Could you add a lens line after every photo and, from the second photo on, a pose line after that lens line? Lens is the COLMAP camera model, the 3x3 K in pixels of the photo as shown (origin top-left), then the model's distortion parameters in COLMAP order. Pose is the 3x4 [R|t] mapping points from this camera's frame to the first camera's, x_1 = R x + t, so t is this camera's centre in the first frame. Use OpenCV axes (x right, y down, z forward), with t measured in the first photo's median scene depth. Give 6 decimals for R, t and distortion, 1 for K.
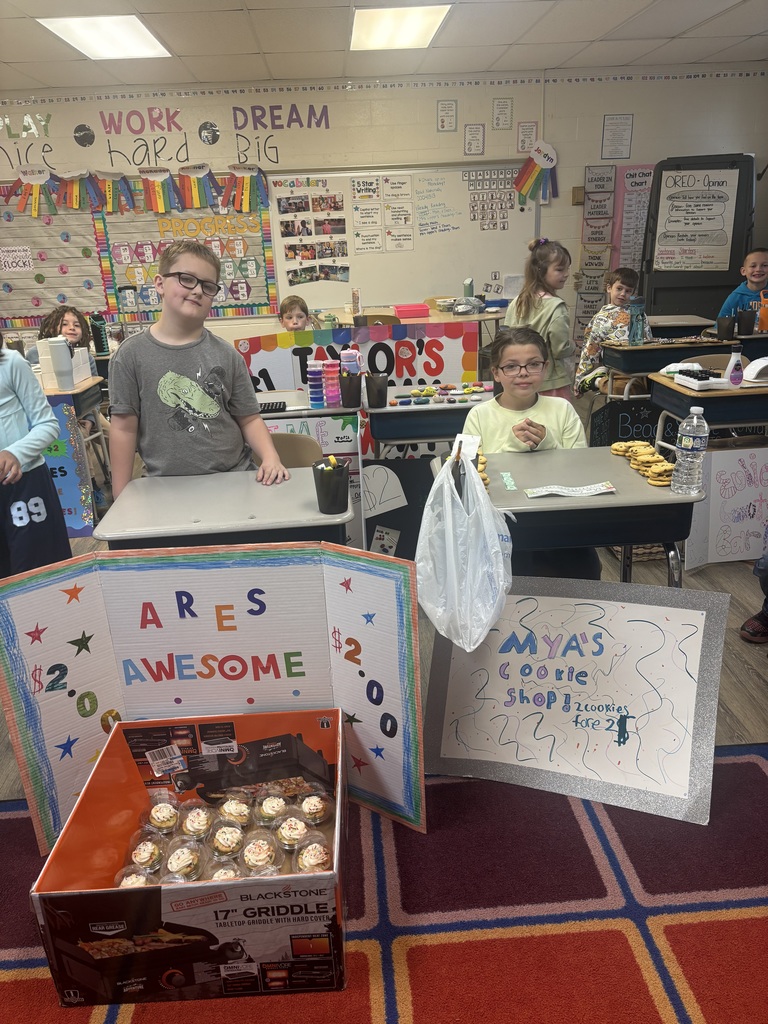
lens RADIAL K [[775.2, 0, 375.9], [0, 775.2, 507.2], [0, 0, 1]] dist [0.046116, -0.038816]
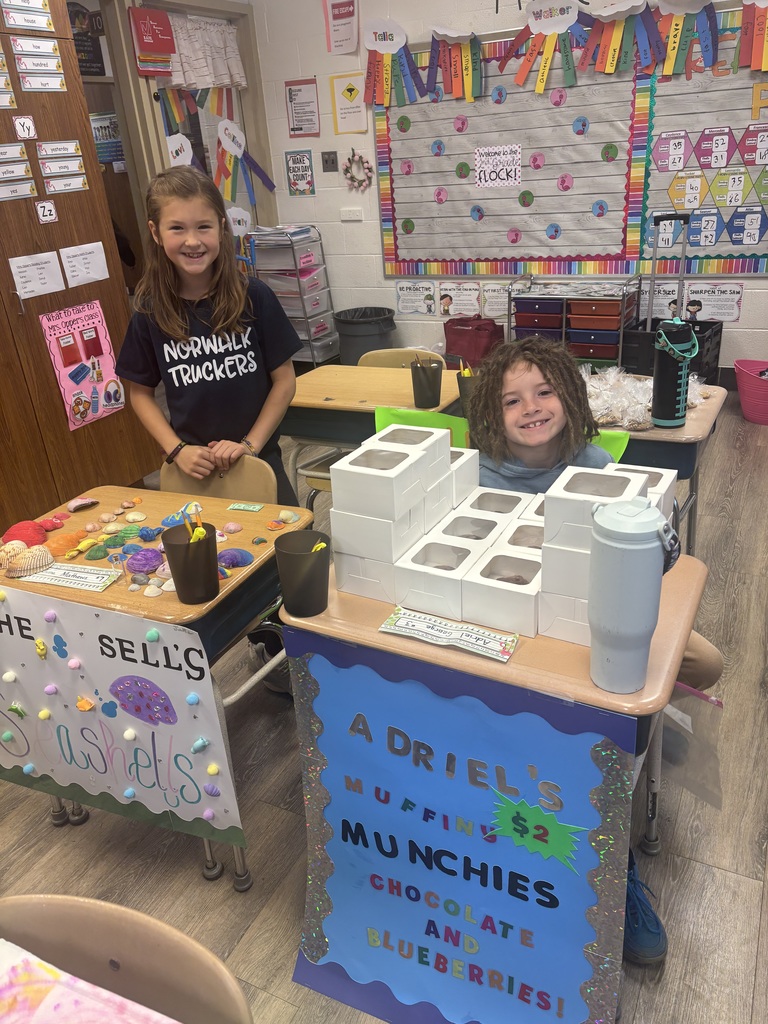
lens RADIAL K [[775.2, 0, 384.1], [0, 775.2, 515.3], [0, 0, 1]] dist [0.046116, -0.038816]
pose [[0.861072, 0.204108, -0.465721, -0.186347], [-0.149185, 0.977002, 0.152354, -0.123401], [0.486106, -0.061709, 0.871718, 0.386952]]
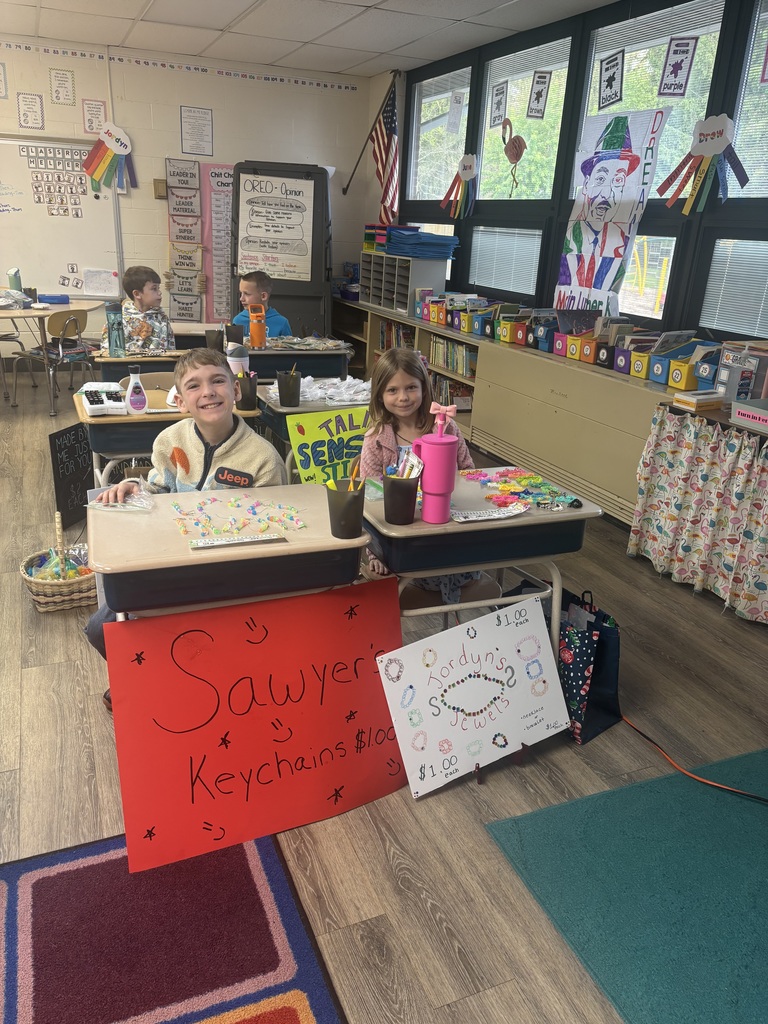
lens RADIAL K [[775.2, 0, 379.9], [0, 775.2, 514.4], [0, 0, 1]] dist [0.046116, -0.038816]
pose [[0.938672, -0.036496, 0.342876, 0.173280], [0.032013, 0.999312, 0.018729, -0.019073], [-0.343323, -0.006604, 0.939194, 0.029269]]
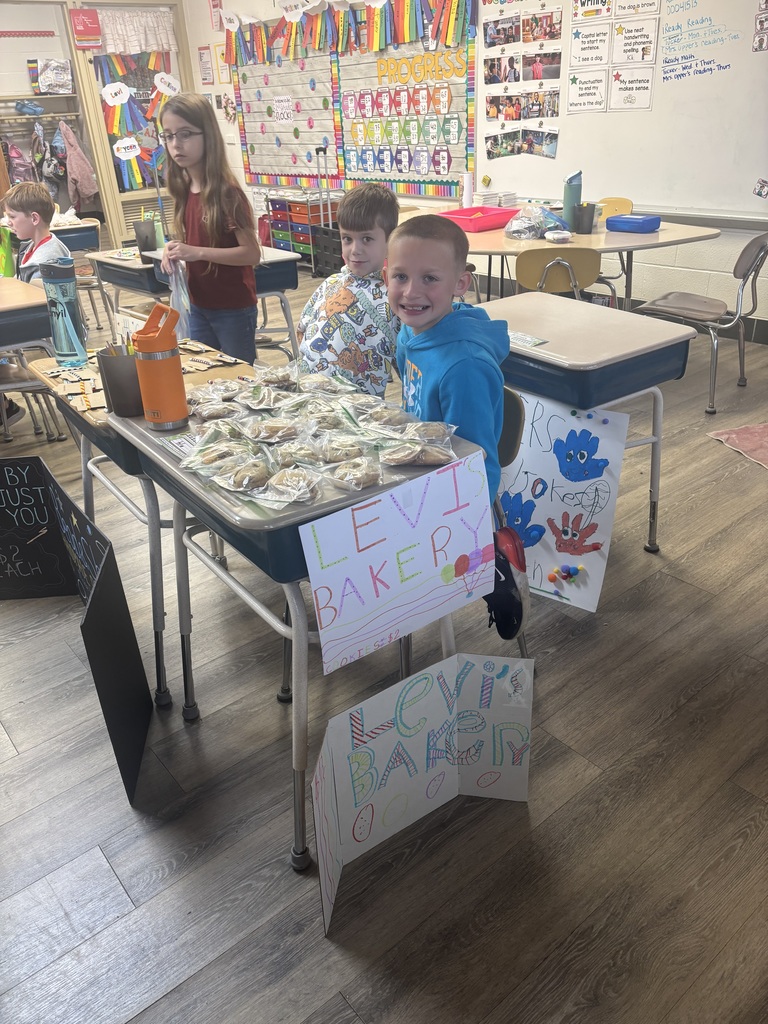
lens RADIAL K [[775.2, 0, 379.9], [0, 775.2, 519.2], [0, 0, 1]] dist [0.046116, -0.038816]
pose [[0.590097, 0.396248, -0.703401, 0.477191], [-0.254522, 0.918144, 0.303695, -0.180133], [0.766162, -0.000178, 0.642647, 0.482192]]
